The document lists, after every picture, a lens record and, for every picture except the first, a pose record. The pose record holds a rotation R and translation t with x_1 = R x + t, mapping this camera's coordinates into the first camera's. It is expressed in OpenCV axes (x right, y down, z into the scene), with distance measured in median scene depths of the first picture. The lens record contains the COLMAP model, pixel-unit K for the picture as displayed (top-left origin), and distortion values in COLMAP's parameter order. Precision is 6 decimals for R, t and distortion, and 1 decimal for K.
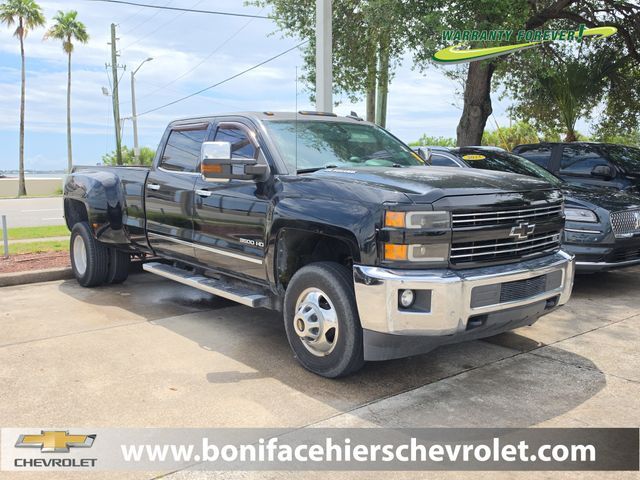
lens RADIAL K [[620.7, 0, 319.4], [0, 620.7, 238.8], [0, 0, 1]] dist [0.038567, 0.000000]
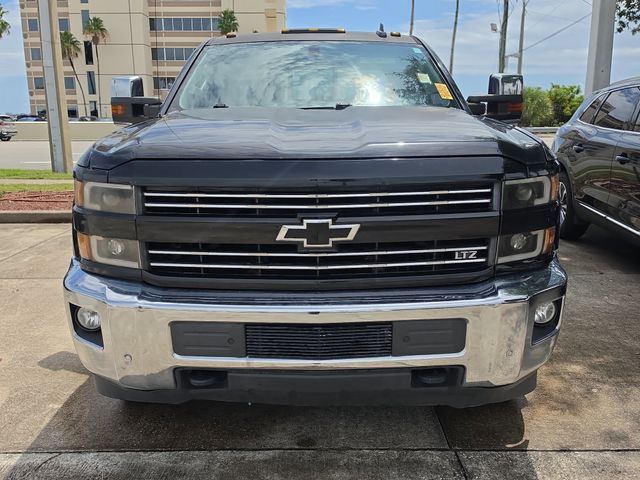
lens RADIAL K [[620.7, 0, 320.2], [0, 620.7, 242.7], [0, 0, 1]] dist [0.038567, 0.000000]
pose [[0.777600, 0.134900, -0.614117, 0.662827], [-0.074339, 0.989588, 0.123248, -0.071578], [0.624349, -0.050185, 0.779532, 0.603577]]
